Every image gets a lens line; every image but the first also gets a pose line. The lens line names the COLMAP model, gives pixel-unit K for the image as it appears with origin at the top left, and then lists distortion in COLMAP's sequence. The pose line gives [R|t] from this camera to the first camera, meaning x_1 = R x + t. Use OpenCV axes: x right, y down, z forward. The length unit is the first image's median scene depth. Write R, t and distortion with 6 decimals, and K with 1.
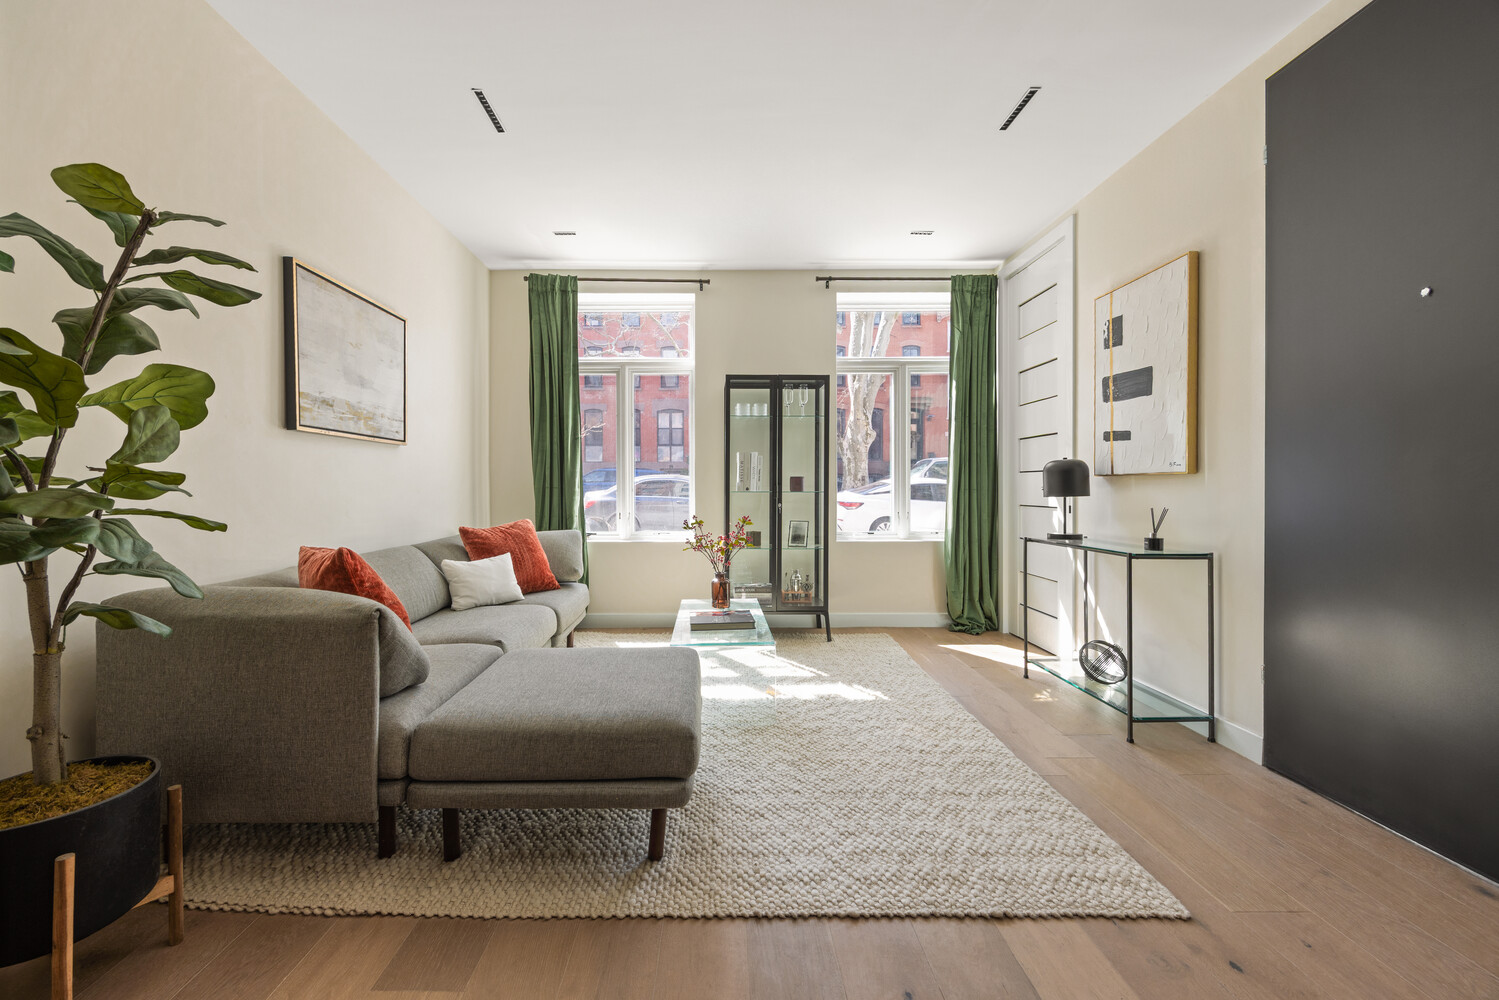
lens RADIAL K [[579.3, 0, 722.1], [0, 579.3, 491.7], [0, 0, 1]] dist [-0.001160, -0.000094]
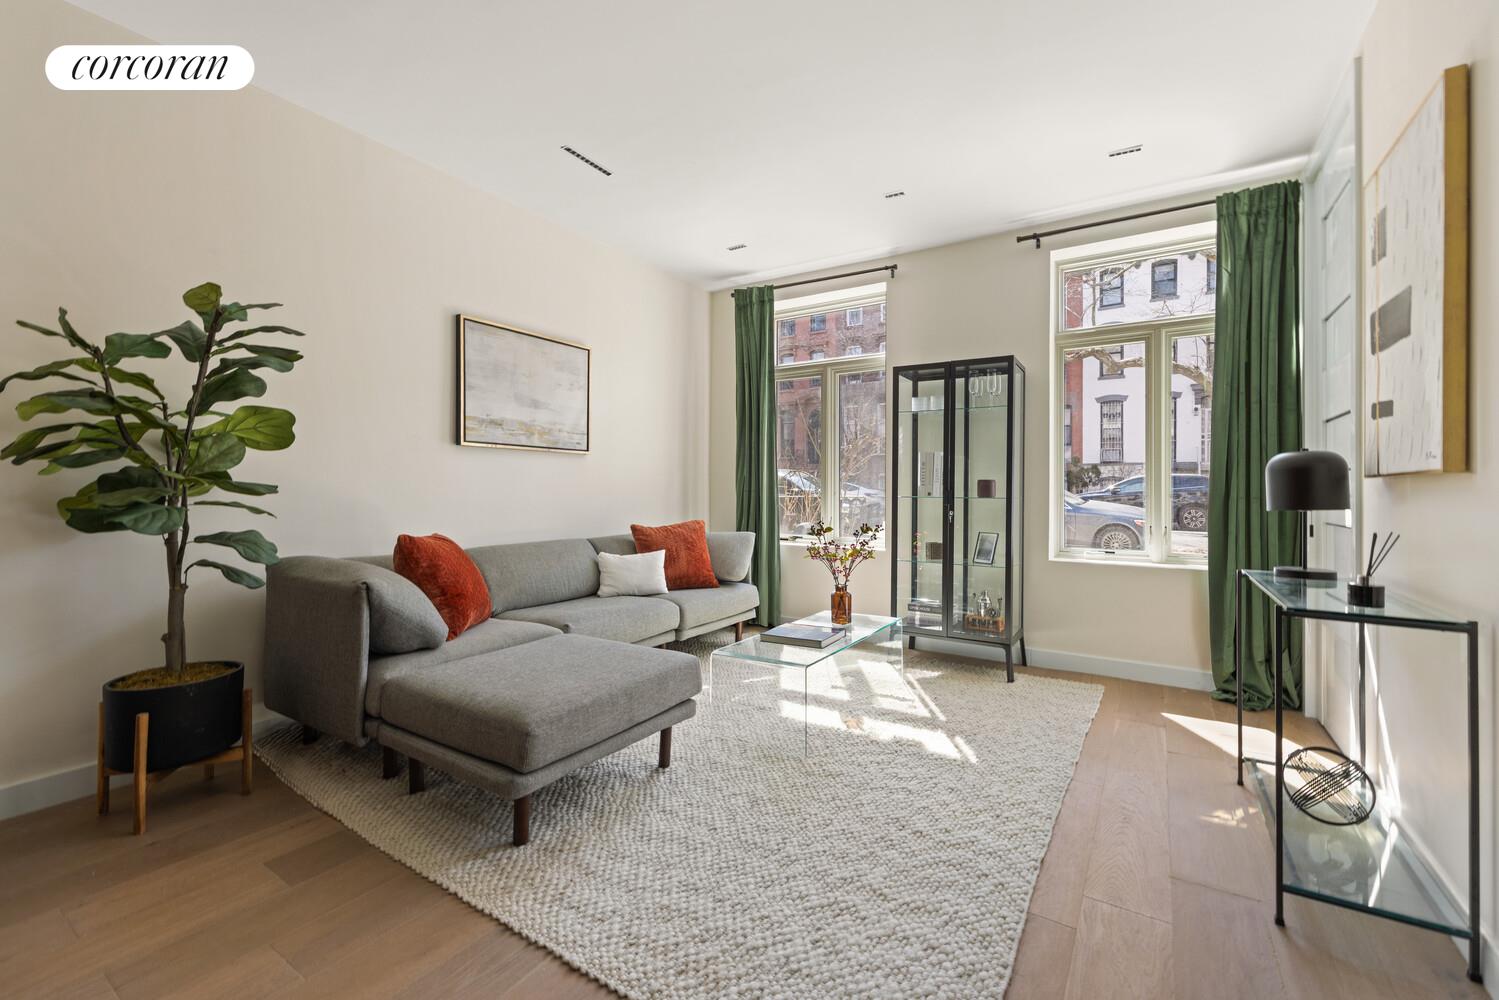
lens RADIAL K [[595.3, 0, 807.4], [0, 595.3, 488.5], [0, 0, 1]] dist [0.000112, 0.000075]
pose [[0.863950, 0.005247, -0.503550, 0.450627], [-0.011532, 0.999890, -0.009366, -0.003167], [0.503445, 0.013899, 0.863915, 0.166528]]
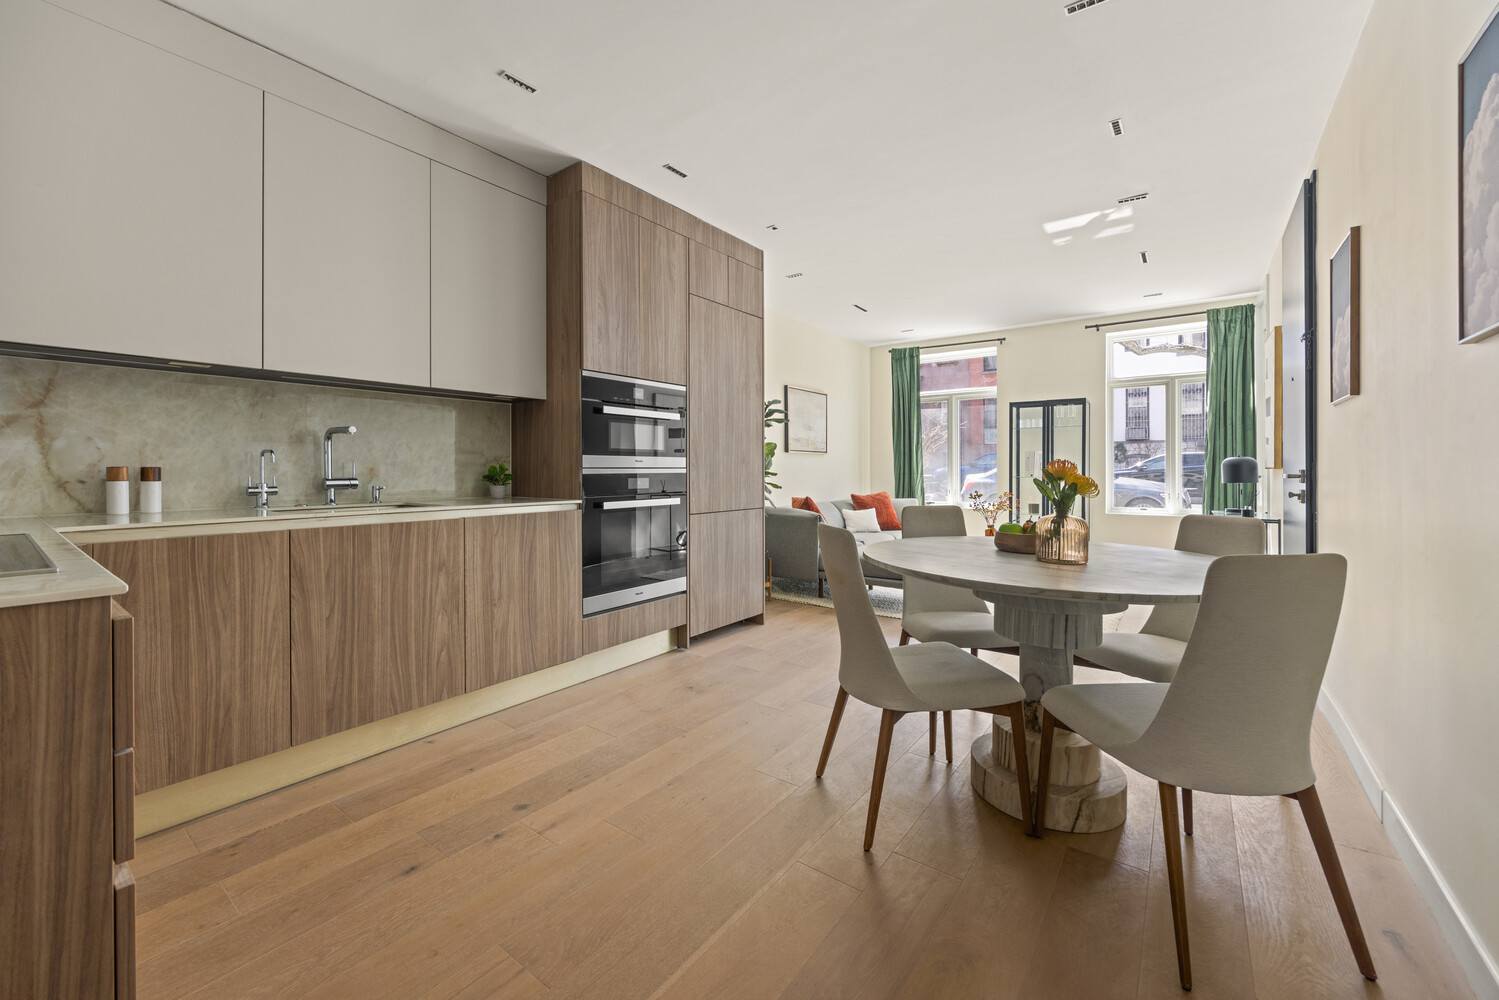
lens RADIAL K [[589.8, 0, 746.0], [0, 589.8, 471.0], [0, 0, 1]] dist [-0.001726, -0.000180]
pose [[0.802512, 0.003362, -0.596626, 0.483952], [-0.004012, 0.999992, 0.000239, -0.017636], [0.596622, 0.002202, 0.802519, -0.873340]]
